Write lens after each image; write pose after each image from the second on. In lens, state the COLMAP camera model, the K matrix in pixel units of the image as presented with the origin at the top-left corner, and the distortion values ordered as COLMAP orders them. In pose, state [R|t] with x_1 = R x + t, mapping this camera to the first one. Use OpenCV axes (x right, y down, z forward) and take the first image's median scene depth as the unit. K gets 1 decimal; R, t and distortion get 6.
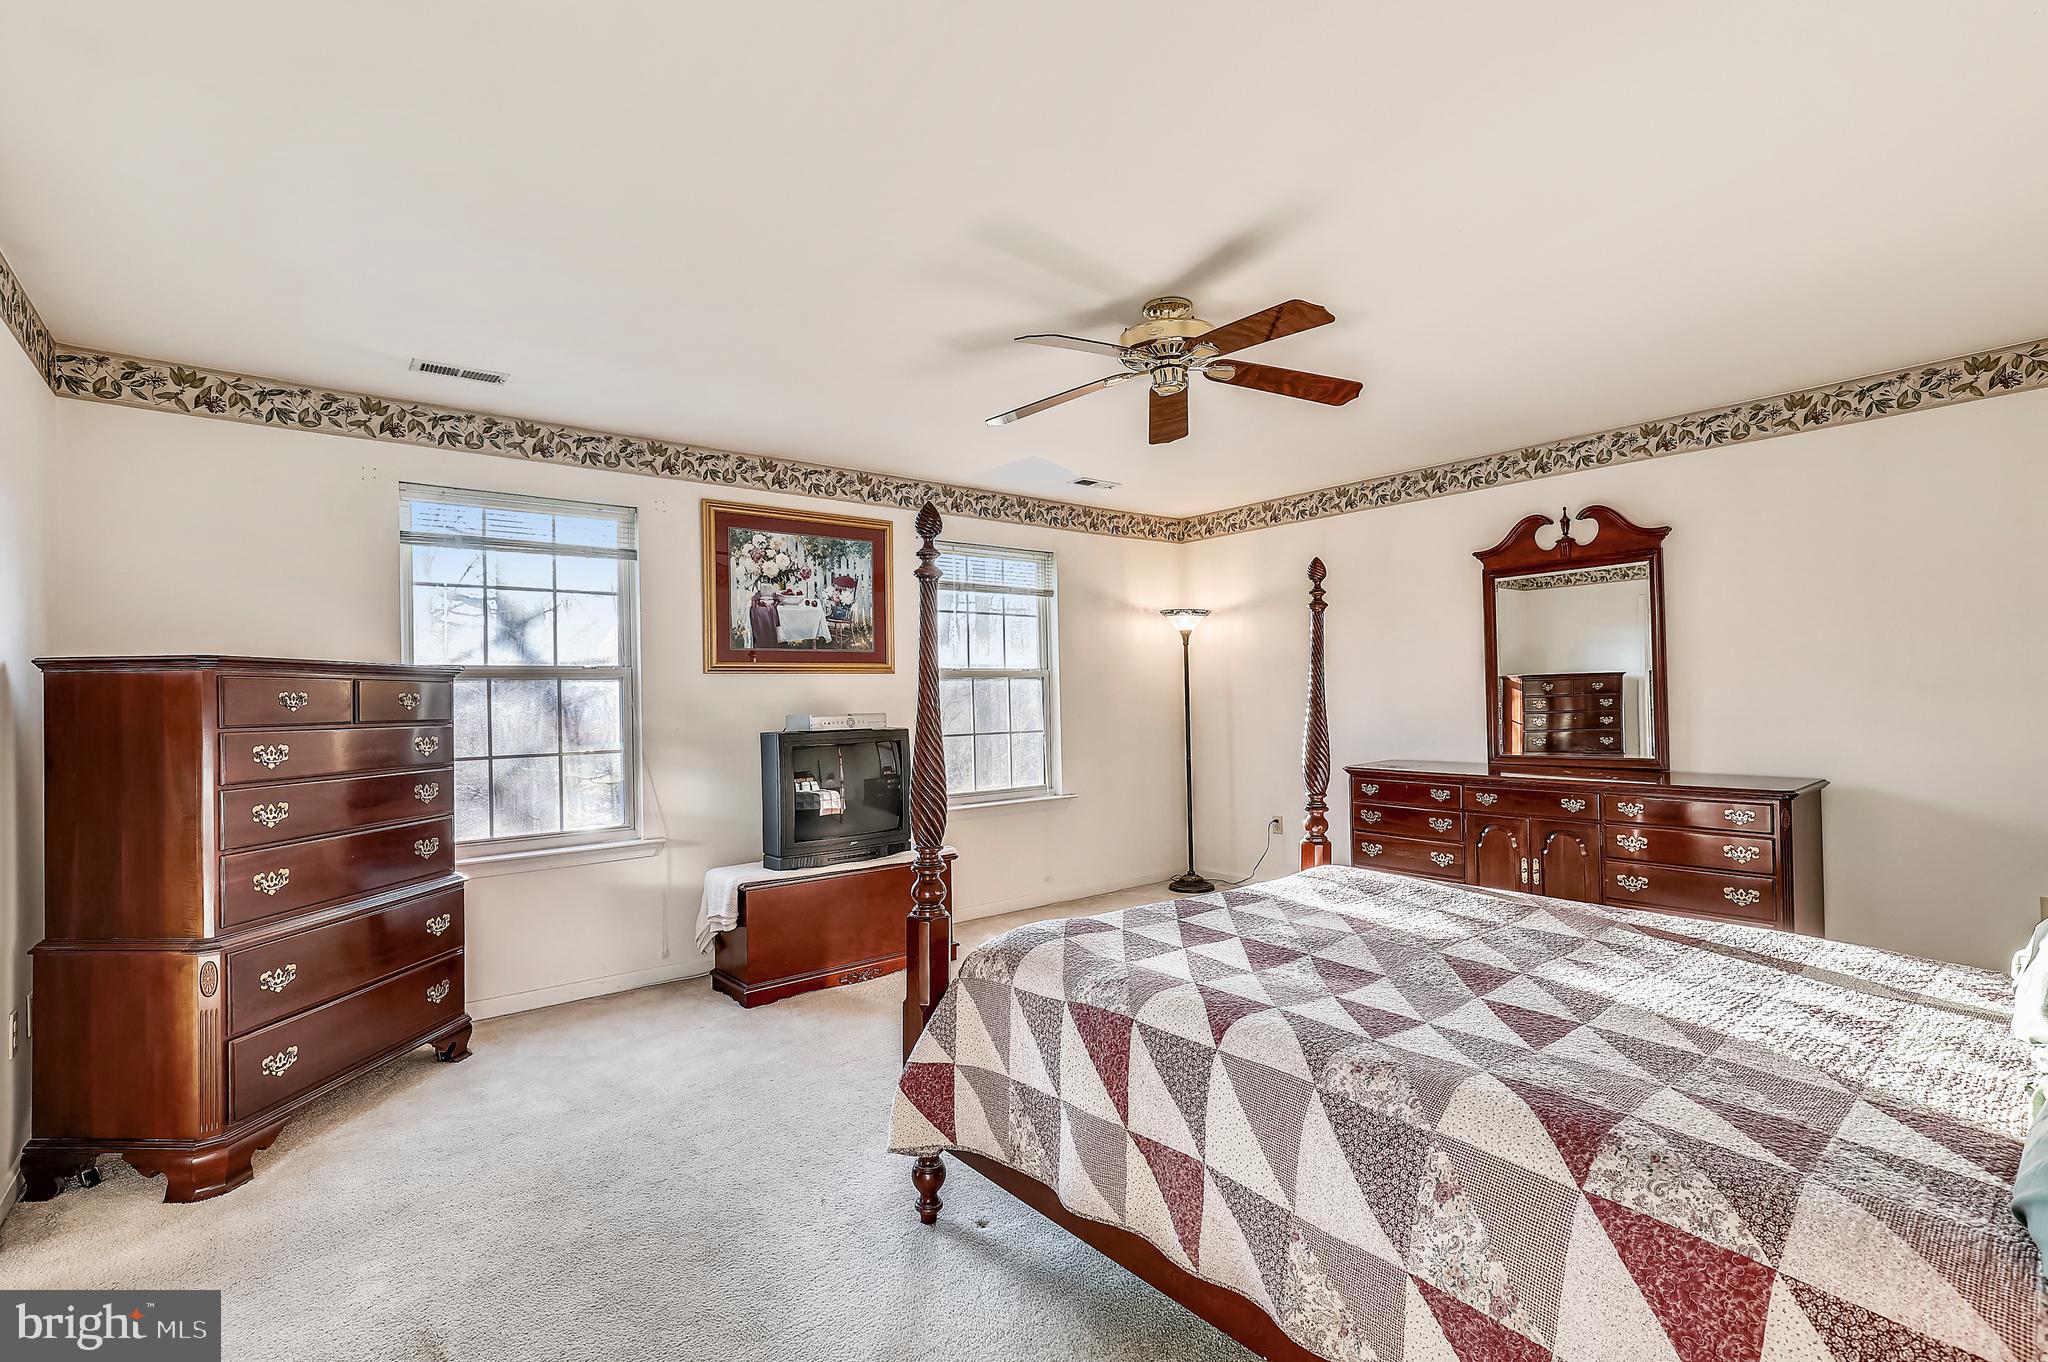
lens RADIAL K [[910.2, 0, 1041.4], [0, 910.2, 691.0], [0, 0, 1]] dist [0.000391, -0.000222]
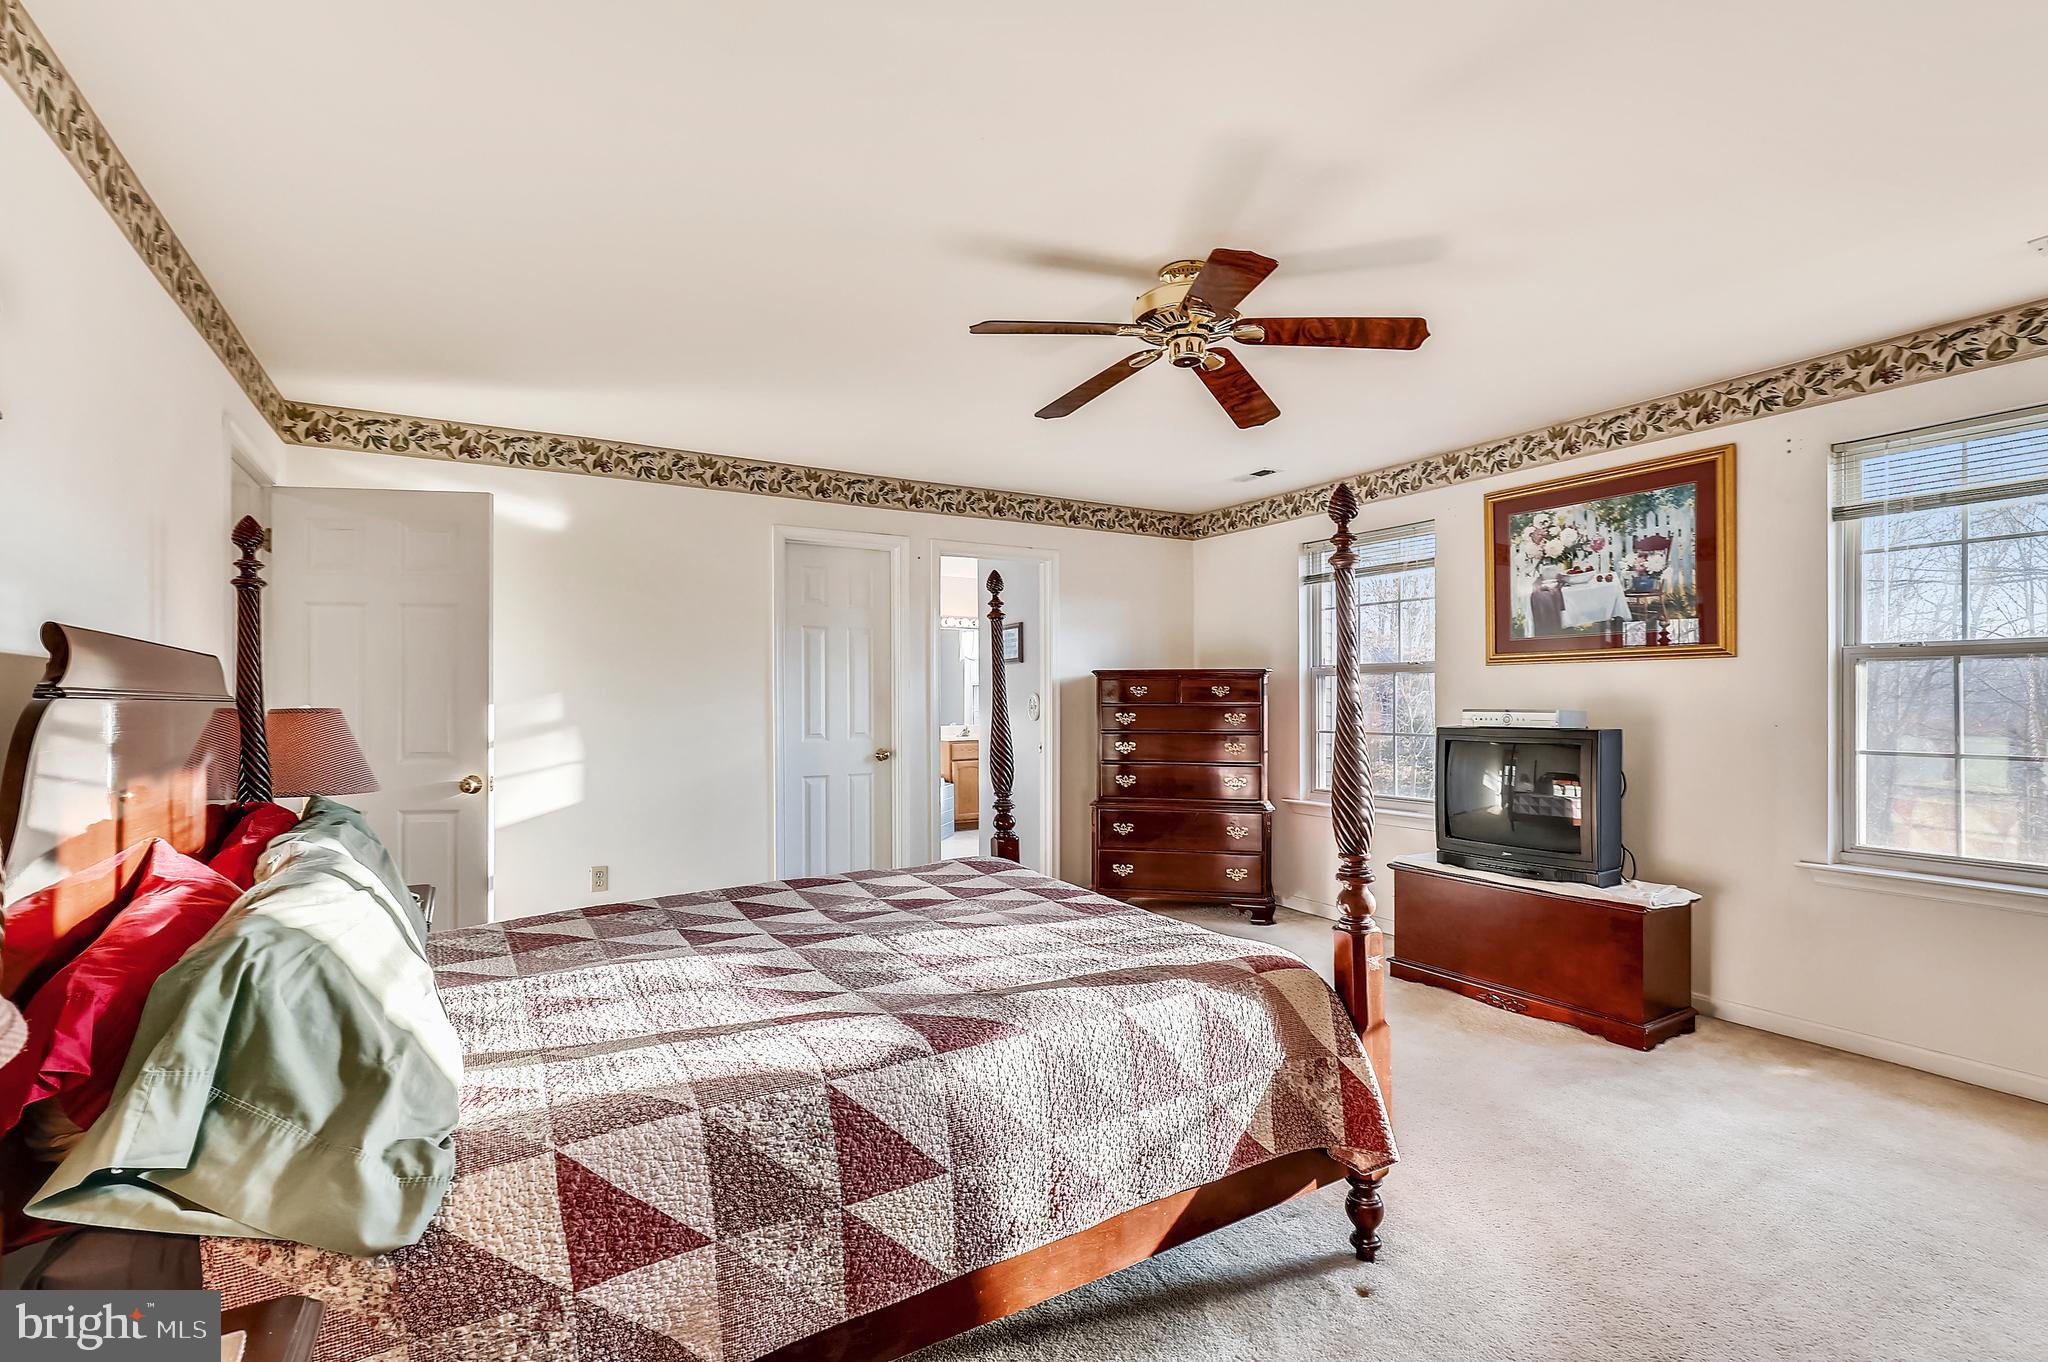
lens RADIAL K [[910.2, 0, 1041.4], [0, 910.2, 691.0], [0, 0, 1]] dist [0.000391, -0.000222]
pose [[-0.109689, 0.015518, -0.993845, 0.664261], [0.012889, 0.999816, 0.014189, -0.010945], [0.993882, -0.011254, -0.109869, 0.588020]]
